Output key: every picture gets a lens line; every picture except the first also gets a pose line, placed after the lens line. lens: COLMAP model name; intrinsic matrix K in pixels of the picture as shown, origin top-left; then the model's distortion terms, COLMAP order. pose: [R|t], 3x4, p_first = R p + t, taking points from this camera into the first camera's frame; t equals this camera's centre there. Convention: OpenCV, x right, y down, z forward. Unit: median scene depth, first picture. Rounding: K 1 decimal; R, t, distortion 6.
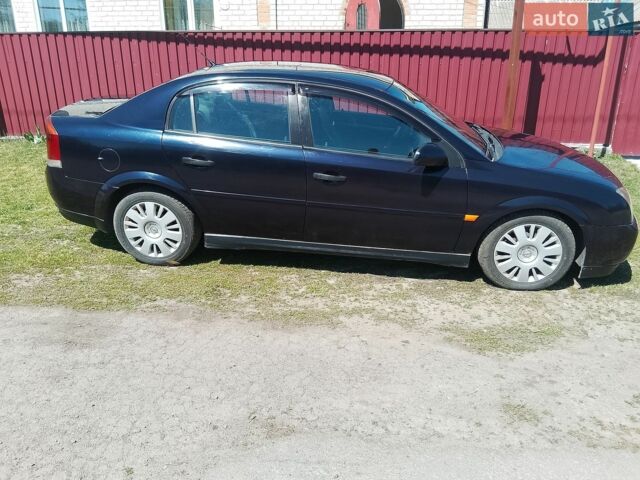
lens RADIAL K [[496.1, 0, 320.0], [0, 496.1, 240.0], [0, 0, 1]] dist [0.059145, -0.100265]
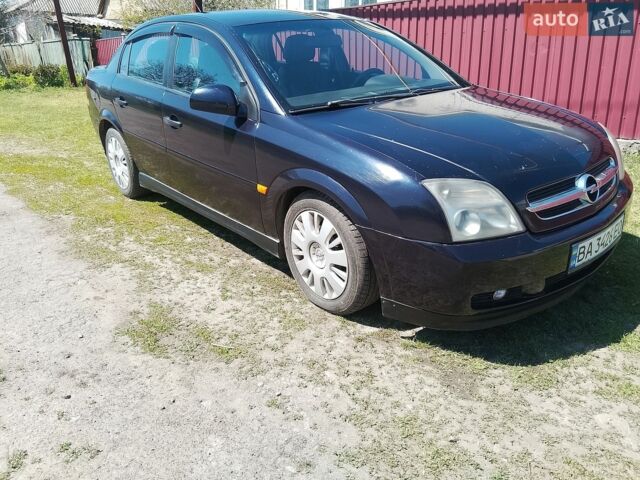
lens RADIAL K [[494.4, 0, 320.0], [0, 494.4, 240.0], [0, 0, 1]] dist [0.106401, -0.212390]
pose [[0.726034, 0.221701, -0.650940, 0.806941], [-0.225979, 0.970953, 0.078644, -0.044453], [0.649467, 0.090000, 0.755045, 0.451499]]
